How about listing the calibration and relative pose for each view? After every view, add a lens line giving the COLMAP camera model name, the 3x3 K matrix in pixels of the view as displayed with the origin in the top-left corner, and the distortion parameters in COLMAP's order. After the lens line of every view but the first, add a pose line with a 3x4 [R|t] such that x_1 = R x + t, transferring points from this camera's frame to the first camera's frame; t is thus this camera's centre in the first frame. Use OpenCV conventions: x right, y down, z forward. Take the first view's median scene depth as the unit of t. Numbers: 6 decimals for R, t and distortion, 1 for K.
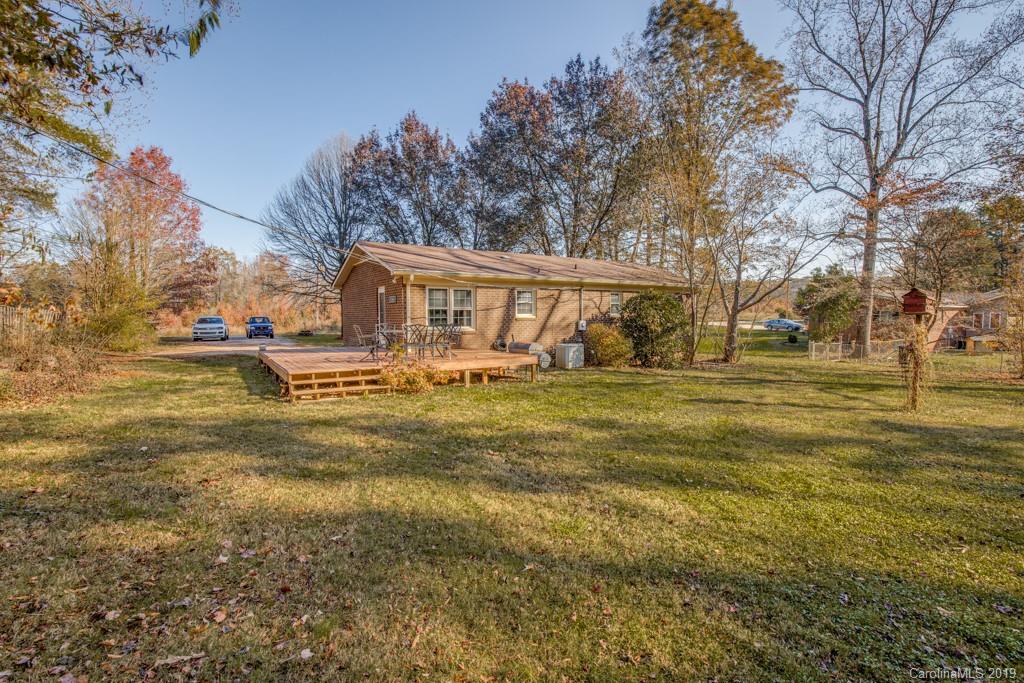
lens RADIAL K [[468.0, 0, 514.2], [0, 468.0, 341.4], [0, 0, 1]] dist [-0.038868, 0.007250]
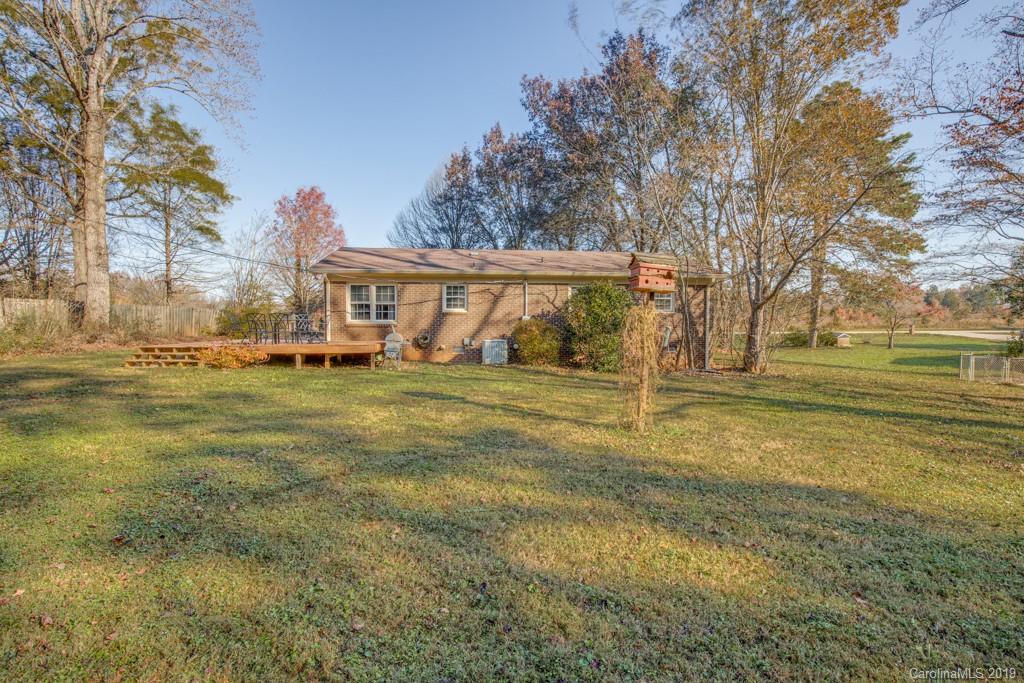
lens RADIAL K [[468.0, 0, 520.3], [0, 468.0, 342.7], [0, 0, 1]] dist [-0.038868, 0.007250]
pose [[0.896800, 0.023062, -0.441835, 0.558728], [-0.029595, 0.999531, -0.007899, 0.017331], [0.441445, 0.020160, 0.897062, 0.154571]]
